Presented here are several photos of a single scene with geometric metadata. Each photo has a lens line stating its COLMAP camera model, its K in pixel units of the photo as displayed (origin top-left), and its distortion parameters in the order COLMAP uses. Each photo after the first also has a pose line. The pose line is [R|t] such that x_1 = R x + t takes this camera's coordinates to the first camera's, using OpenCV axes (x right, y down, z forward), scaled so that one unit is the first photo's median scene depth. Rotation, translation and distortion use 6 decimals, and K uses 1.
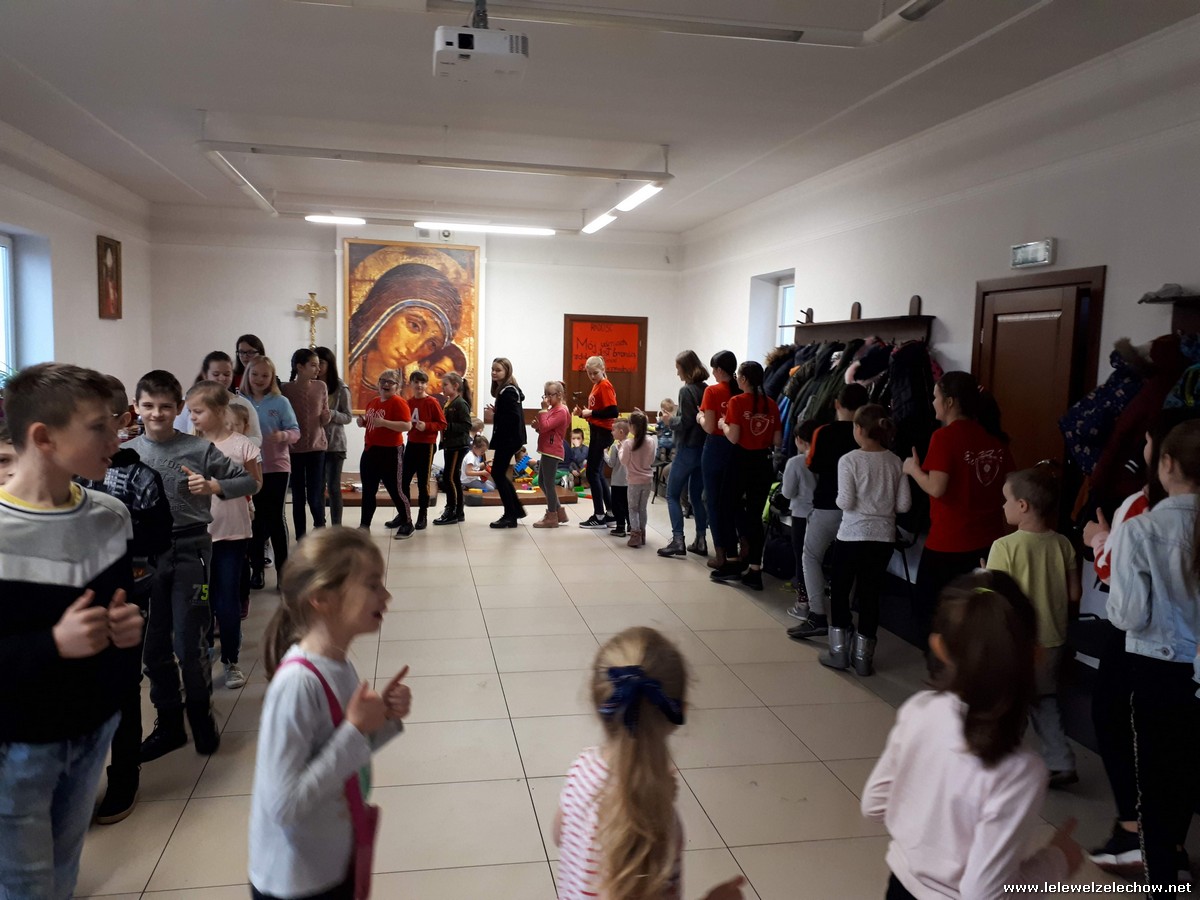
lens RADIAL K [[954.4, 0, 607.4], [0, 954.4, 475.2], [0, 0, 1]] dist [0.082642, -0.116760]
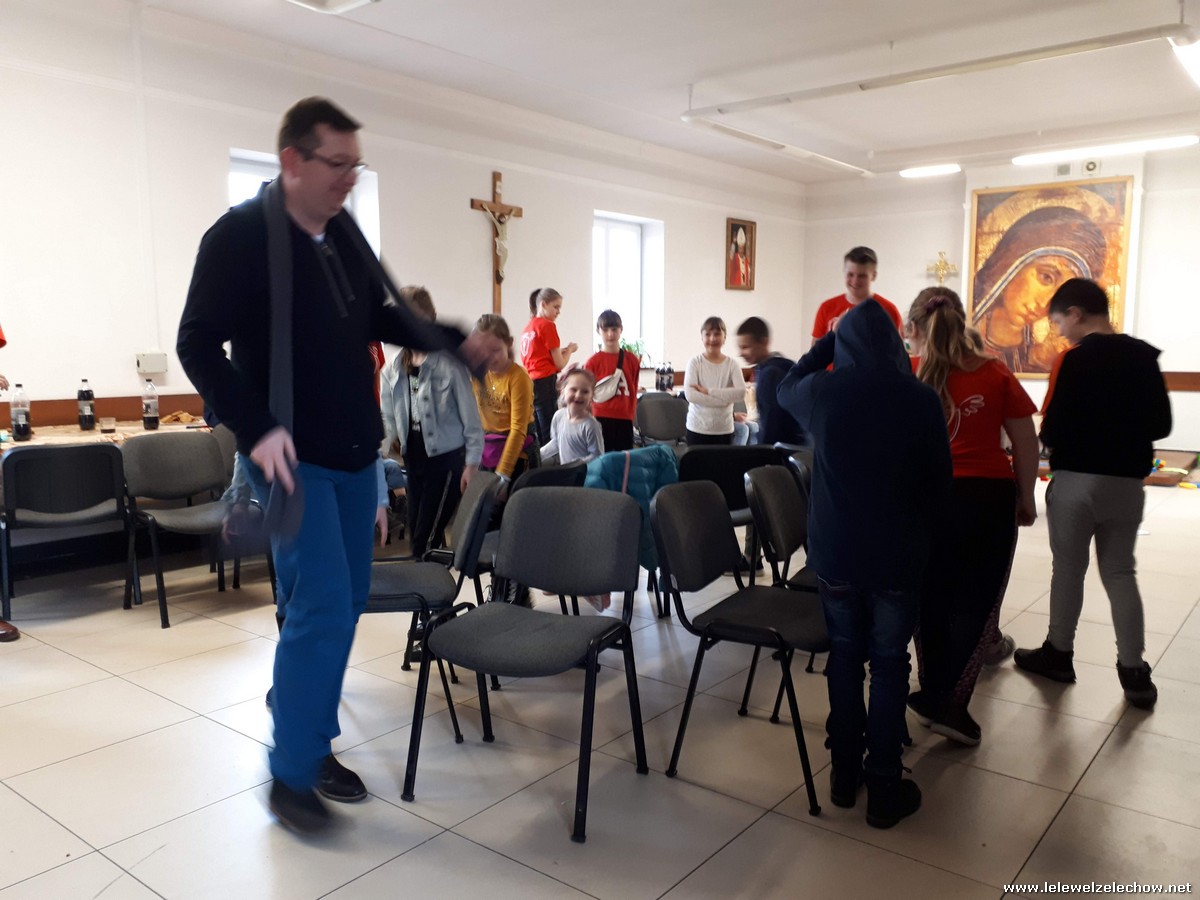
lens RADIAL K [[954.4, 0, 600.1], [0, 954.4, 448.8], [0, 0, 1]] dist [0.082642, -0.116760]
pose [[0.652958, 0.056332, -0.755296, 0.218504], [-0.073797, 0.997217, 0.010577, 0.024178], [0.753790, 0.048832, 0.655299, 0.112546]]
